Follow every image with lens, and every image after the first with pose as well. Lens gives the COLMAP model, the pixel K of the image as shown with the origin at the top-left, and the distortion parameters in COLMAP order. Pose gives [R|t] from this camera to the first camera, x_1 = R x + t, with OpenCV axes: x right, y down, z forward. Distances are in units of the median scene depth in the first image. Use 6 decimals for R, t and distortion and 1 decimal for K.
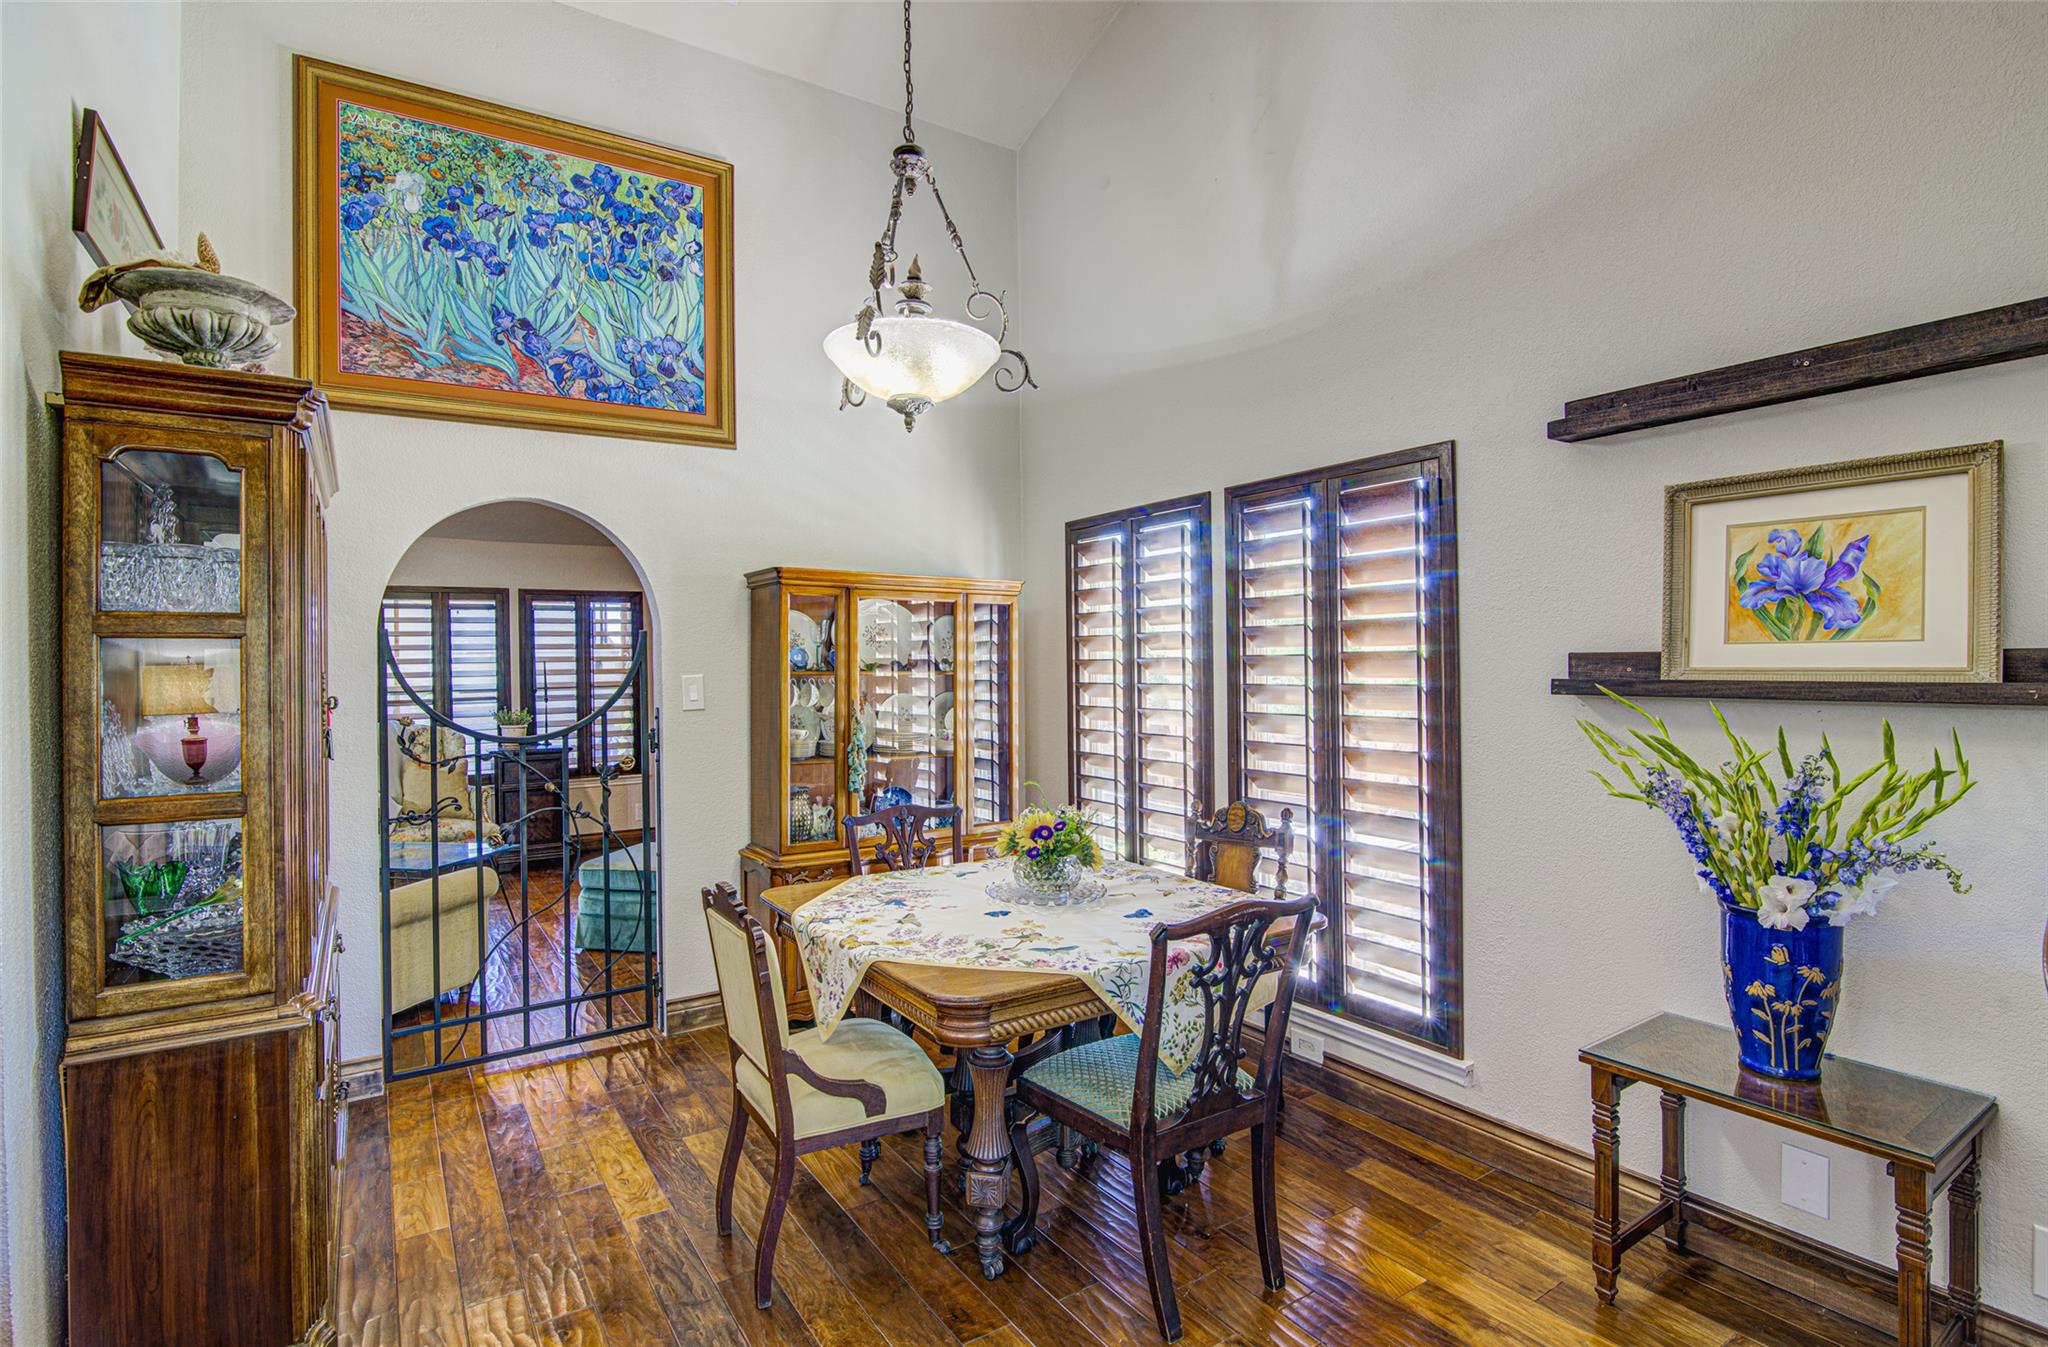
lens RADIAL K [[971.6, 0, 1017.8], [0, 971.6, 659.3], [0, 0, 1]] dist [-0.021755, -0.000021]
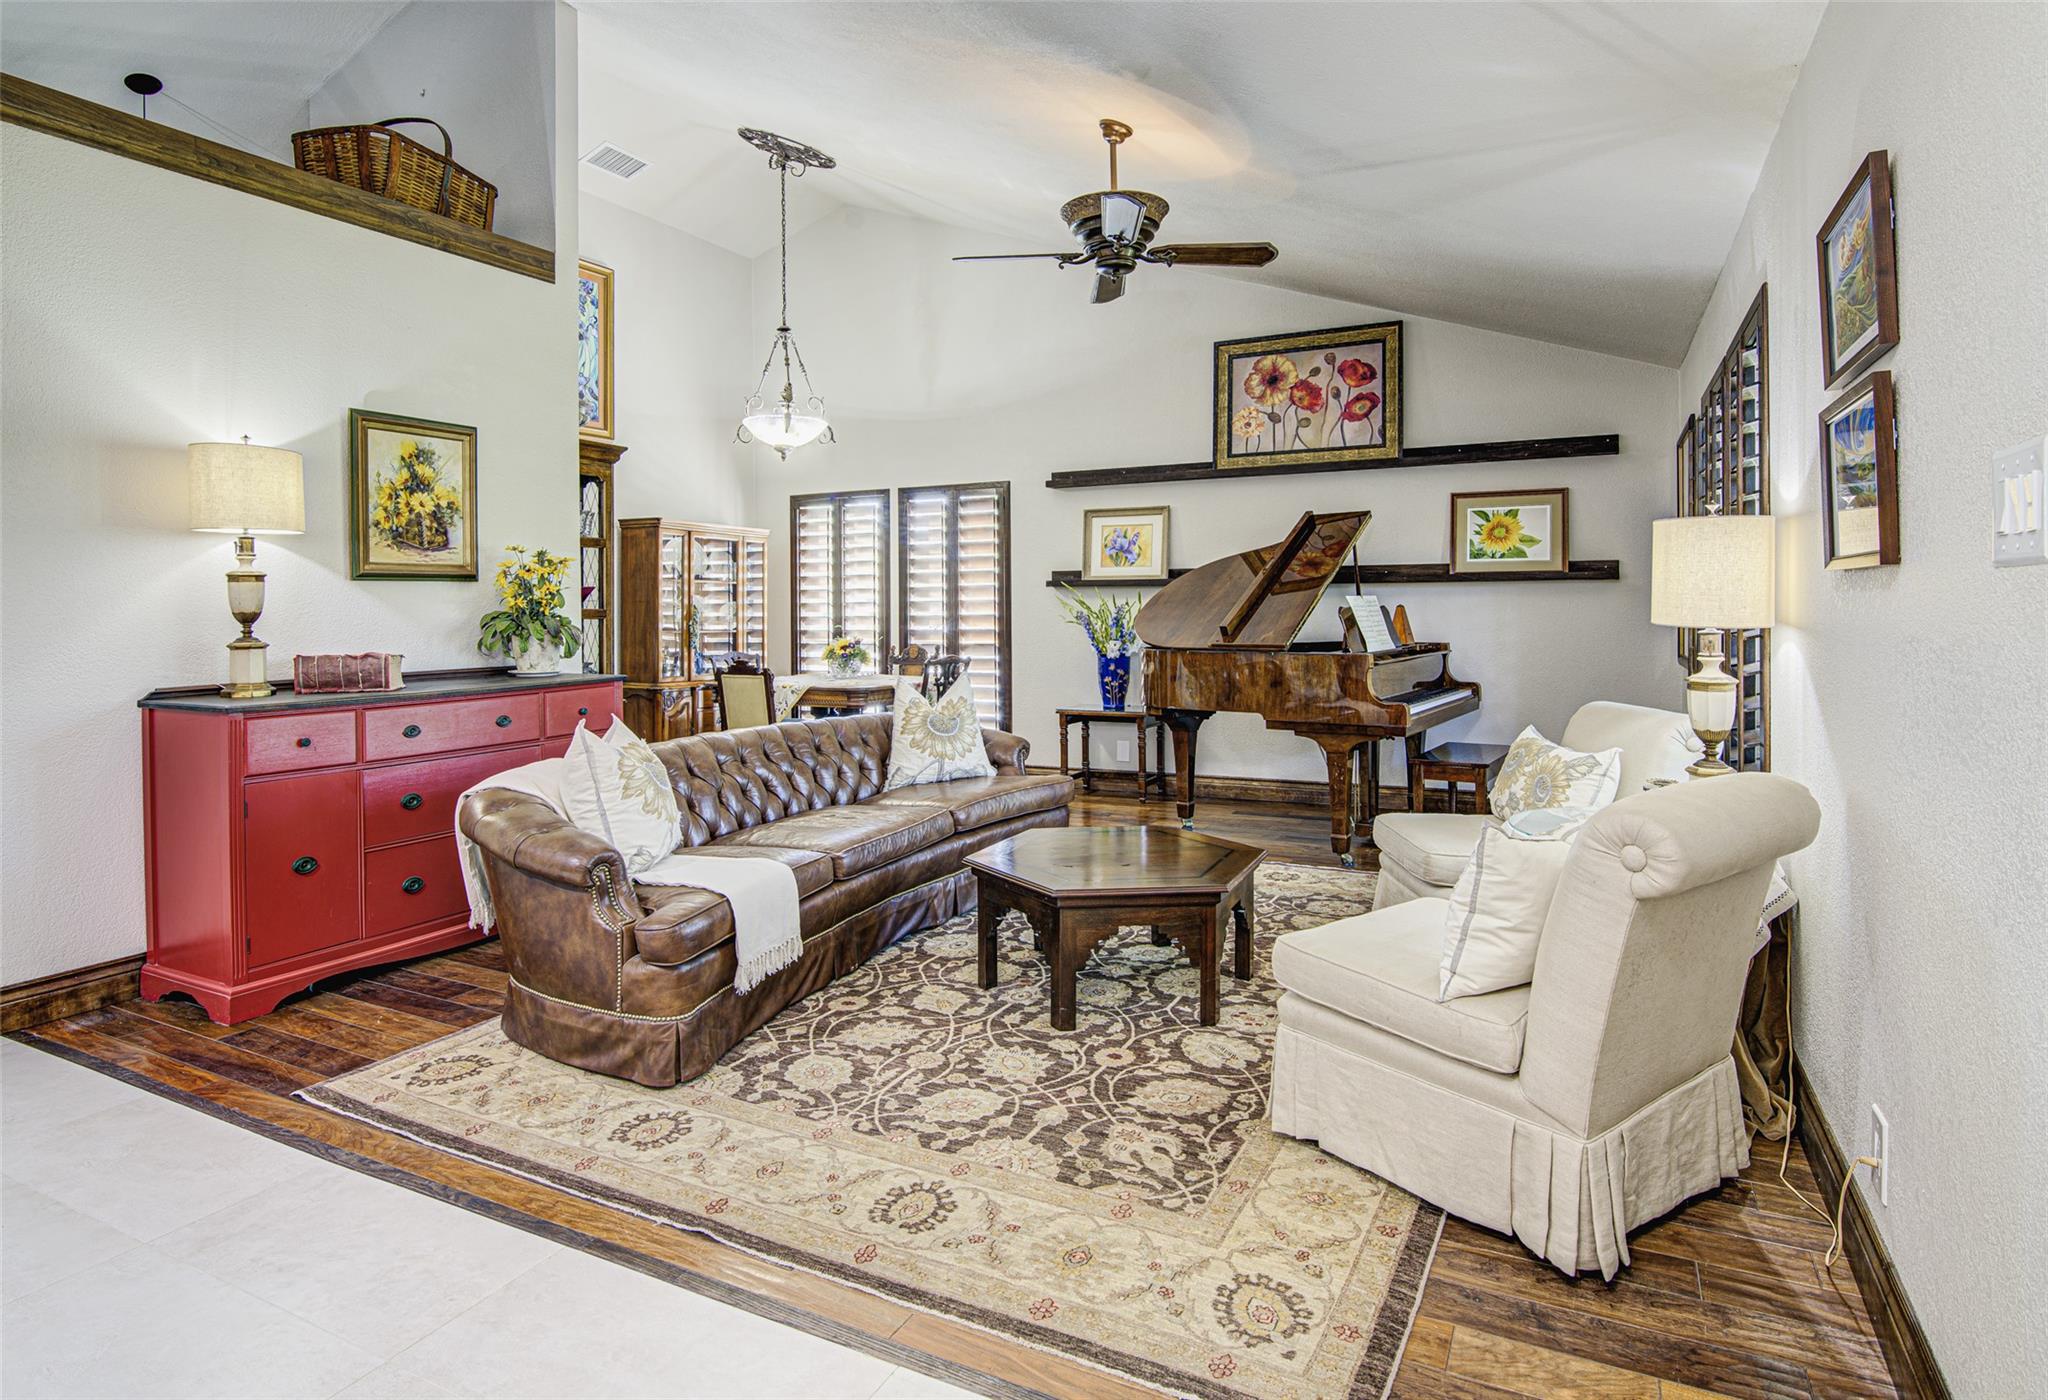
lens RADIAL K [[1111.6, 0, 1031.4], [0, 1111.6, 615.7], [0, 0, 1]] dist [-0.018772, 0.000161]
pose [[0.870088, 0.002615, 0.492890, -0.715073], [-0.005517, 0.999975, 0.004433, 0.076678], [-0.492866, -0.006576, 0.870080, -1.185743]]
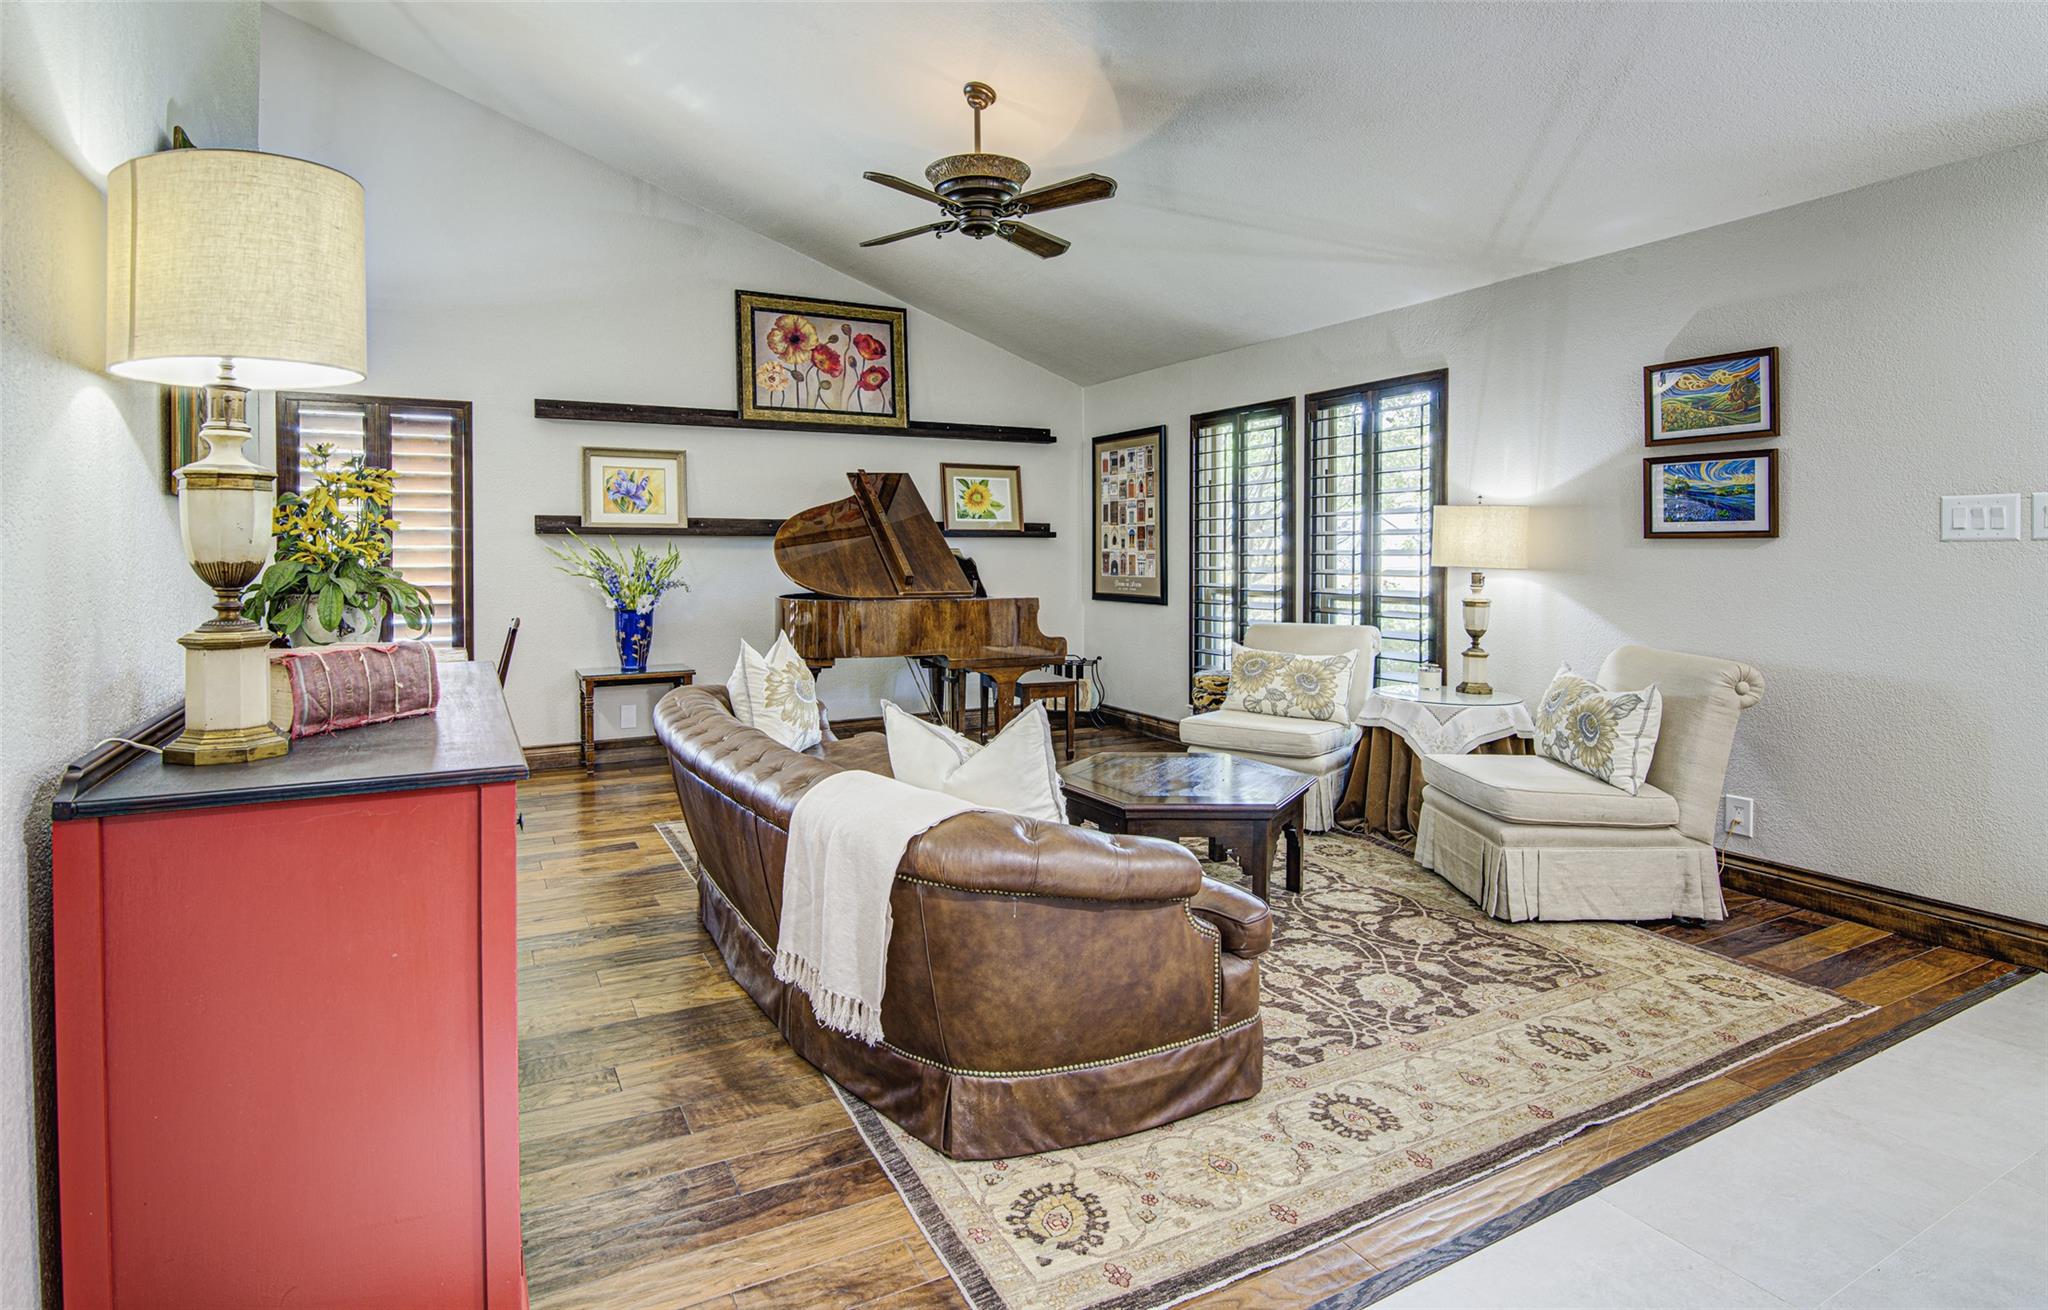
lens RADIAL K [[1044.0, 0, 1000.1], [0, 1044.0, 565.6], [0, 0, 1]] dist [-0.019916, 0.000323]
pose [[0.102537, 0.001707, 0.994728, -1.265556], [-0.001448, 0.999998, -0.001567, 0.084442], [-0.994728, -0.001279, 0.102539, -0.213209]]
